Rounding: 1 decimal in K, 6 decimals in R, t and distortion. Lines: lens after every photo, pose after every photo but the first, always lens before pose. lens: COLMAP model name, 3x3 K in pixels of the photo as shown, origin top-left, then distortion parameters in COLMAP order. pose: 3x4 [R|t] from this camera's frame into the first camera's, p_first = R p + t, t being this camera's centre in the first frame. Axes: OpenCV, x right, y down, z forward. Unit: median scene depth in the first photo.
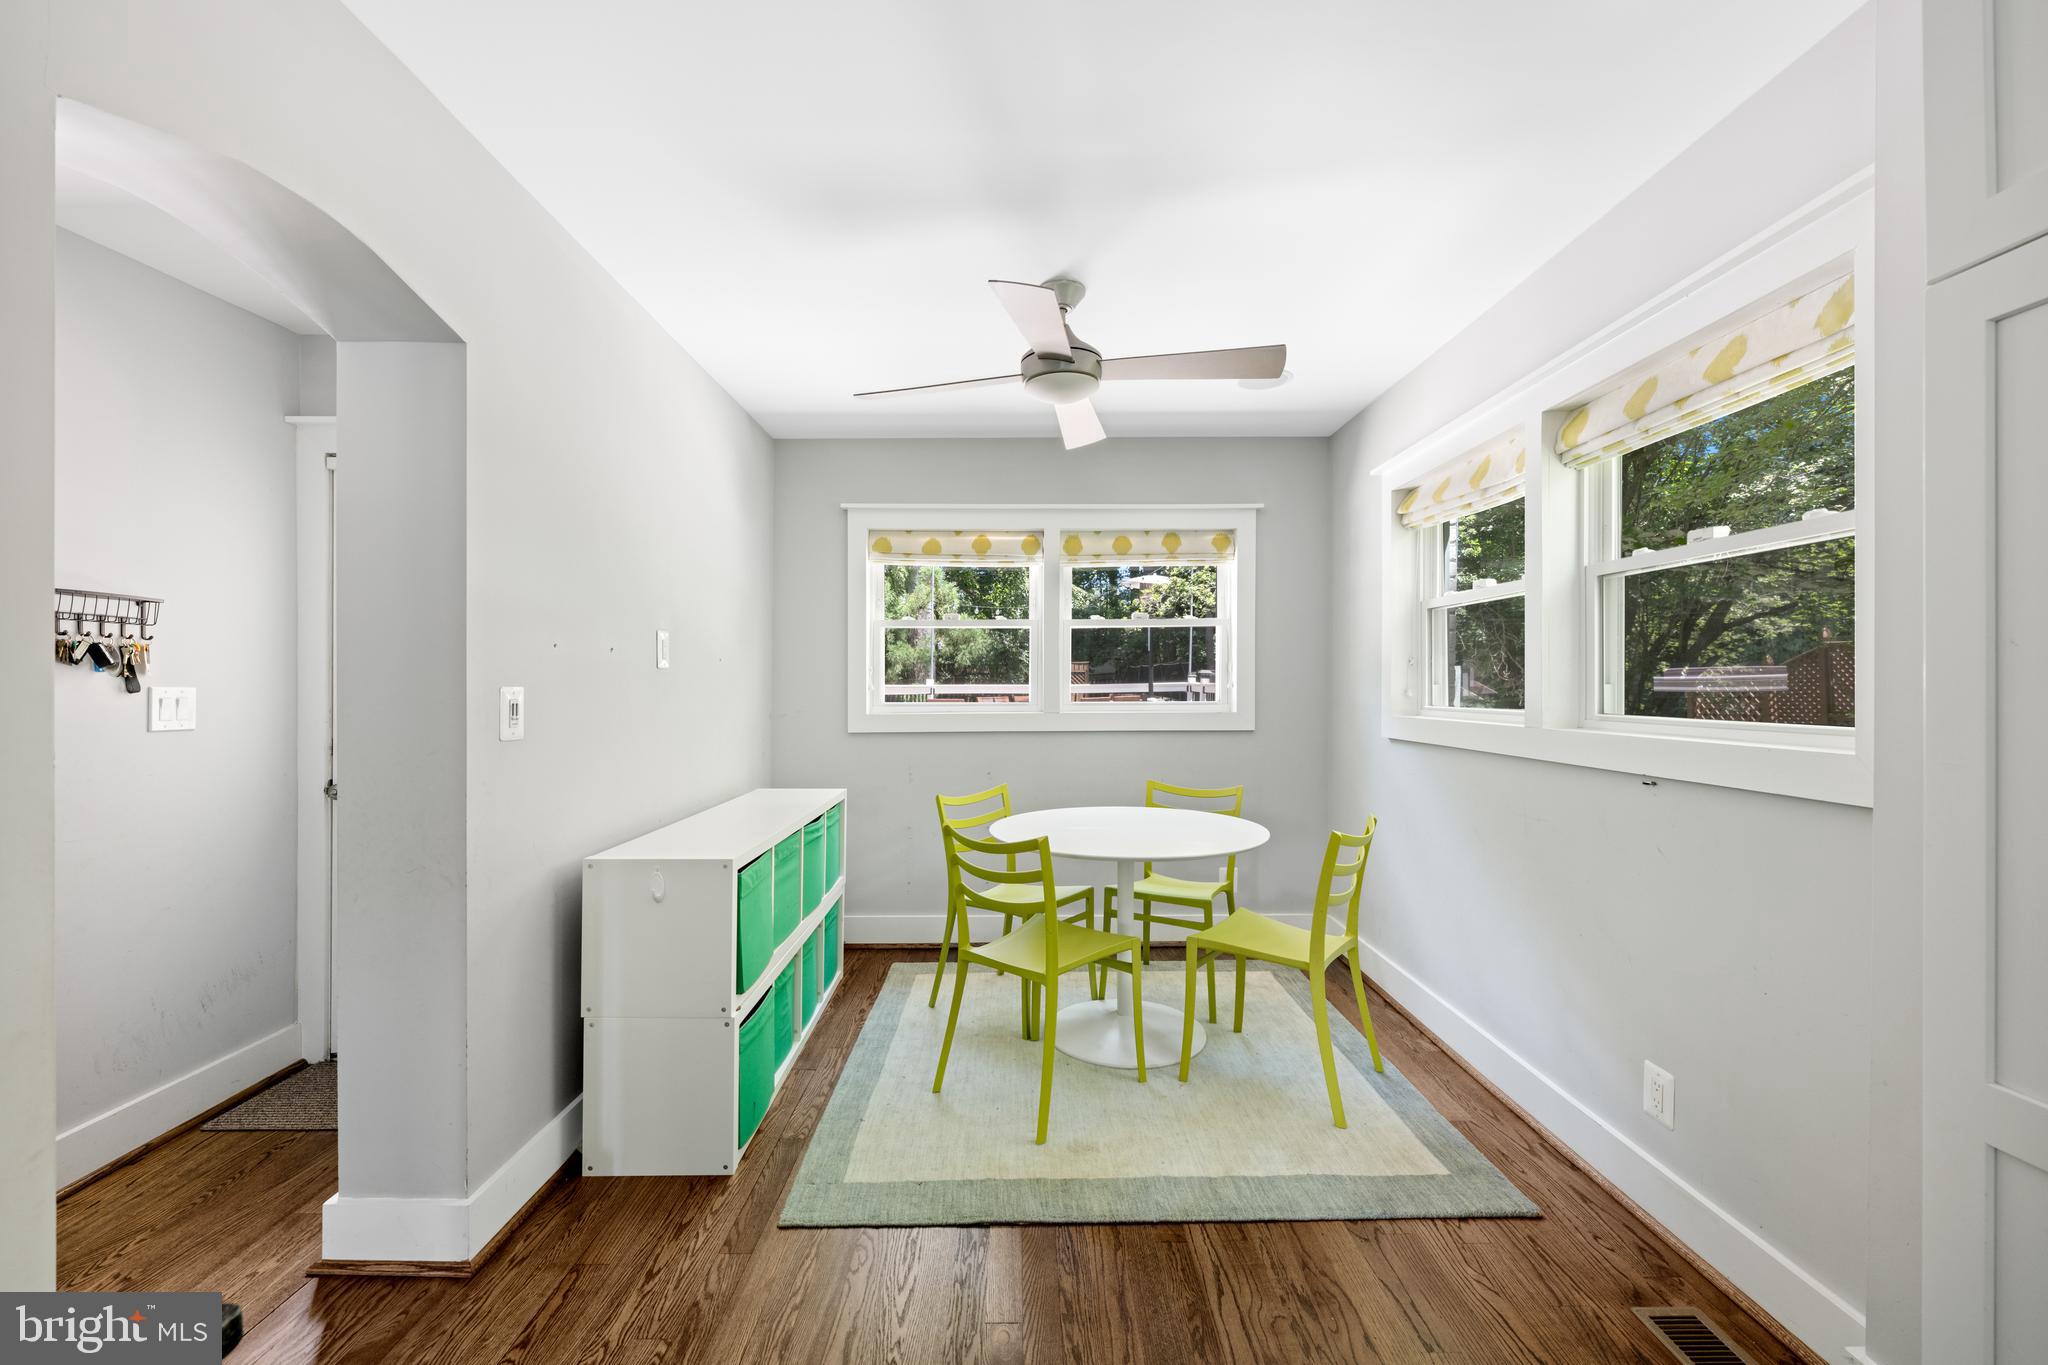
lens RADIAL K [[815.8, 0, 1015.6], [0, 815.8, 677.2], [0, 0, 1]] dist [0.002443, -0.000601]
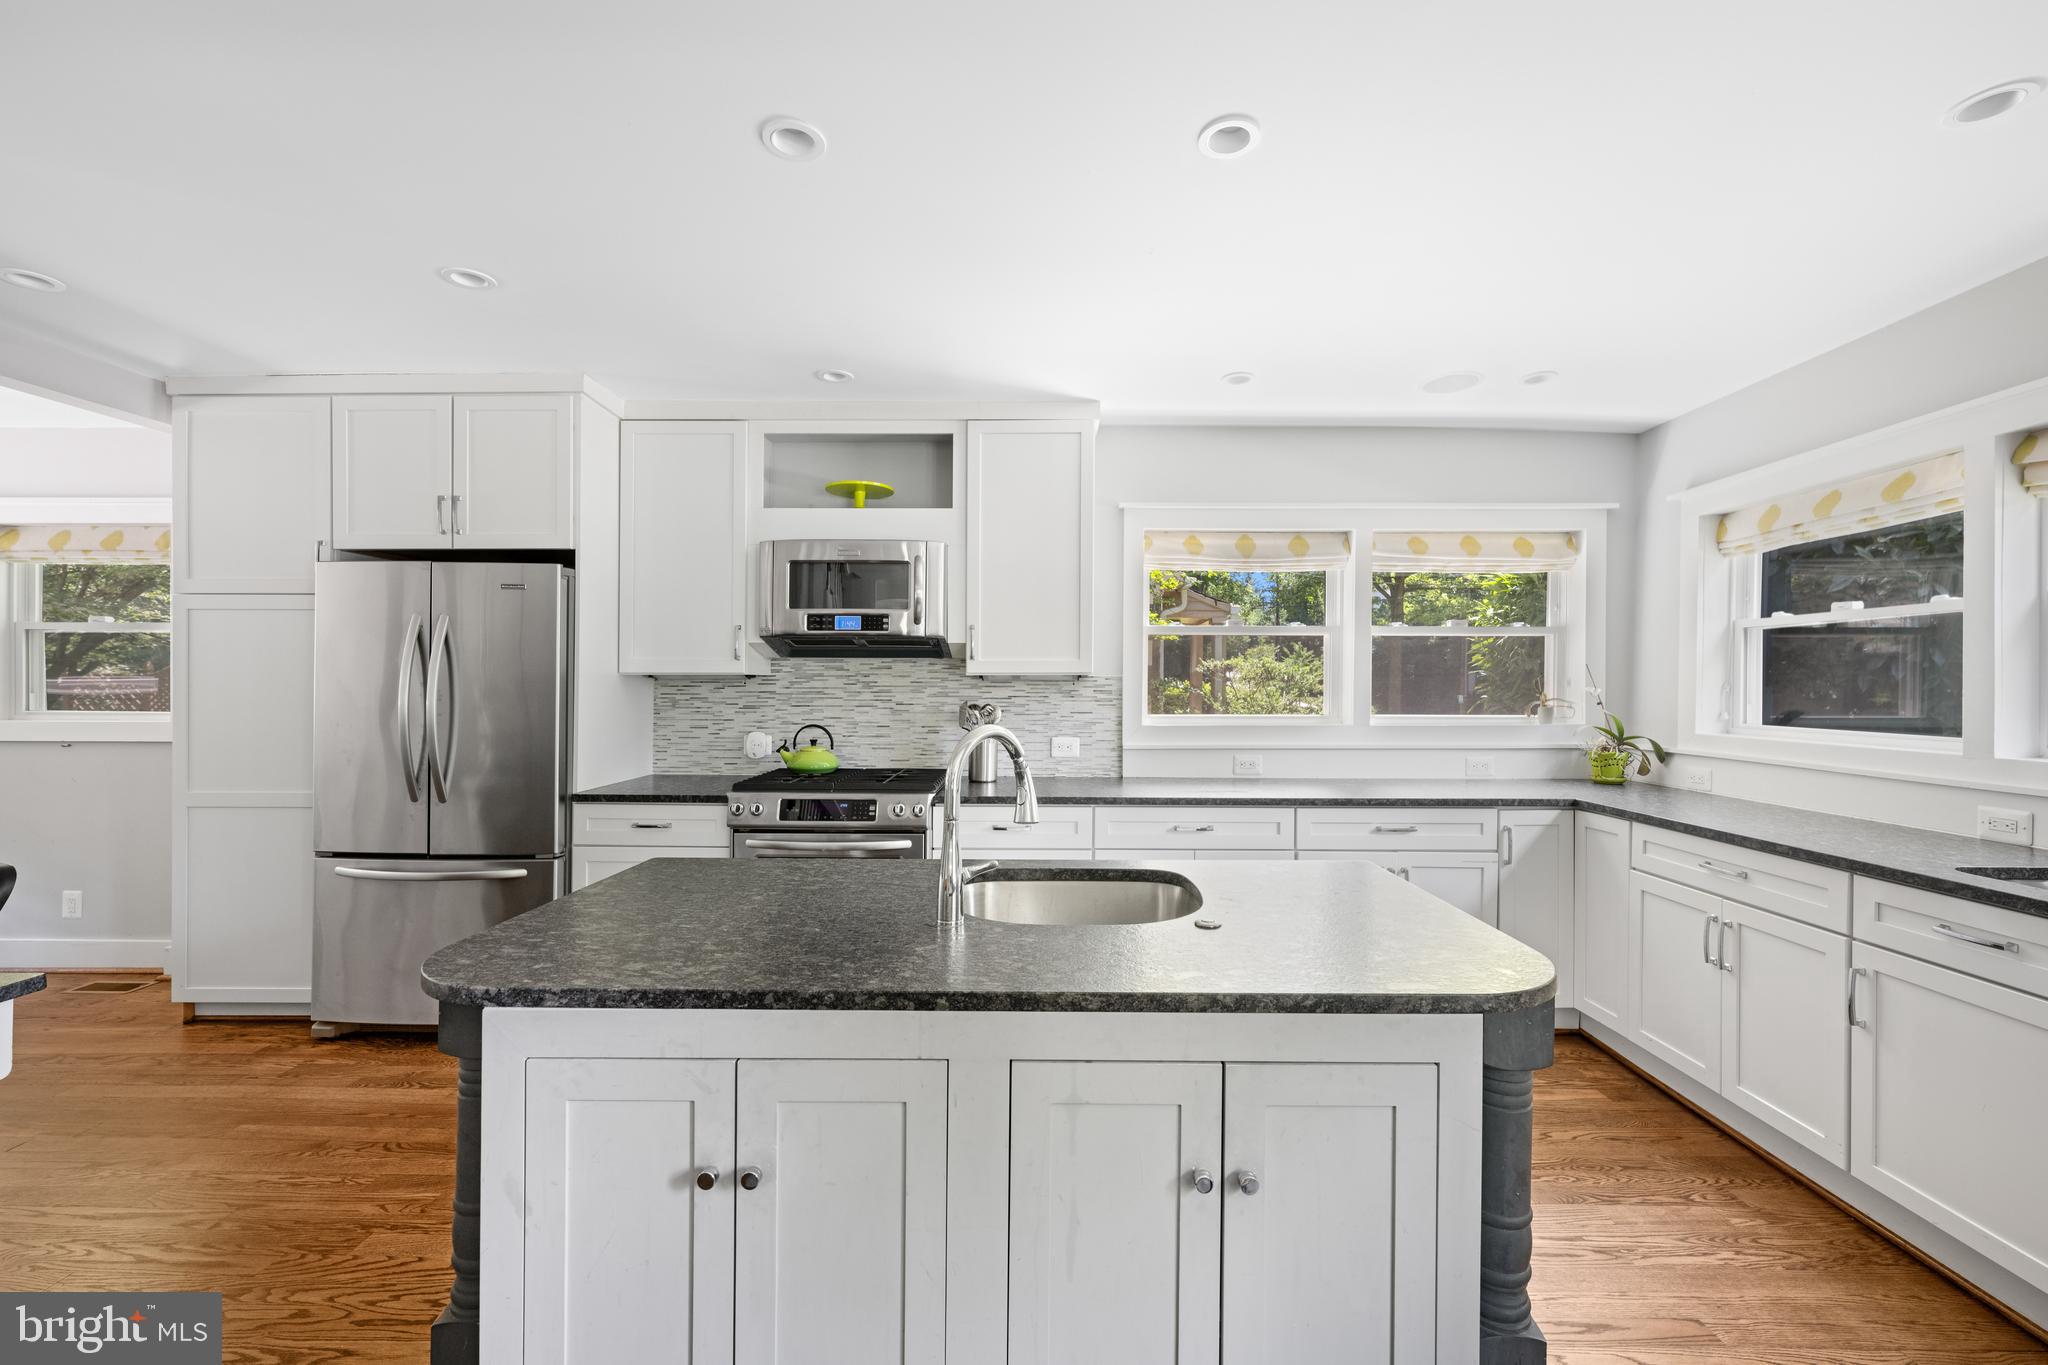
lens RADIAL K [[815.8, 0, 1036.3], [0, 815.8, 689.7], [0, 0, 1]] dist [0.002443, -0.000601]
pose [[0.004318, -0.008309, 0.999956, -0.886325], [-0.012299, 0.999889, 0.008362, -0.035440], [-0.999915, -0.012335, 0.004215, -1.005122]]
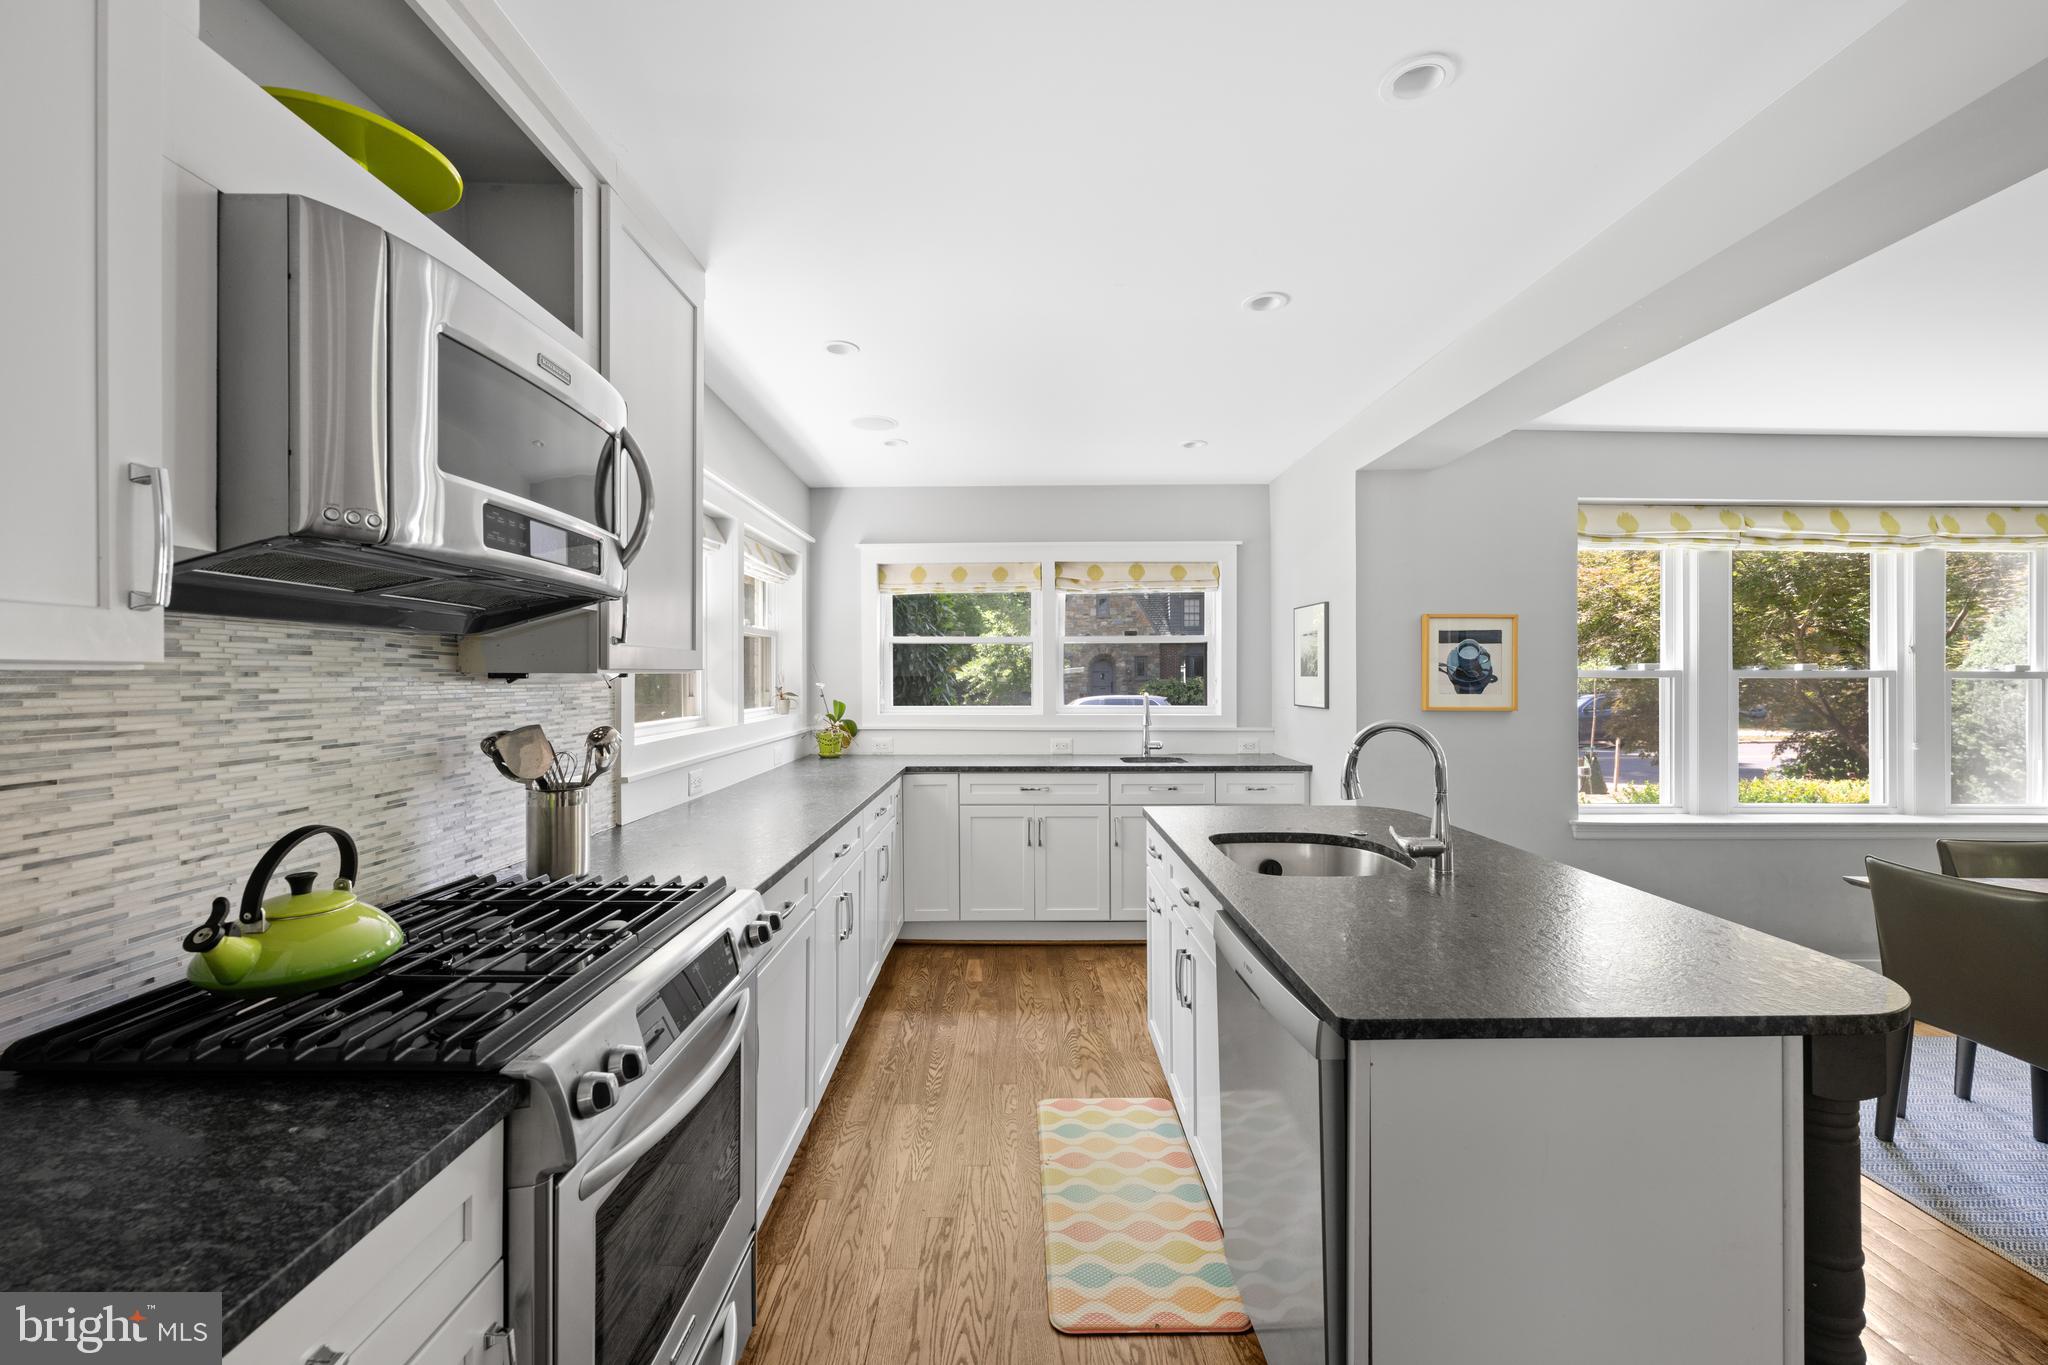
lens RADIAL K [[815.8, 0, 1023.1], [0, 815.8, 677.2], [0, 0, 1]] dist [0.002443, -0.000601]
pose [[-0.999898, -0.000749, -0.014257, 0.122268], [-0.000638, 0.999970, -0.007778, -0.037873], [0.014262, -0.007769, -0.999868, -0.167591]]
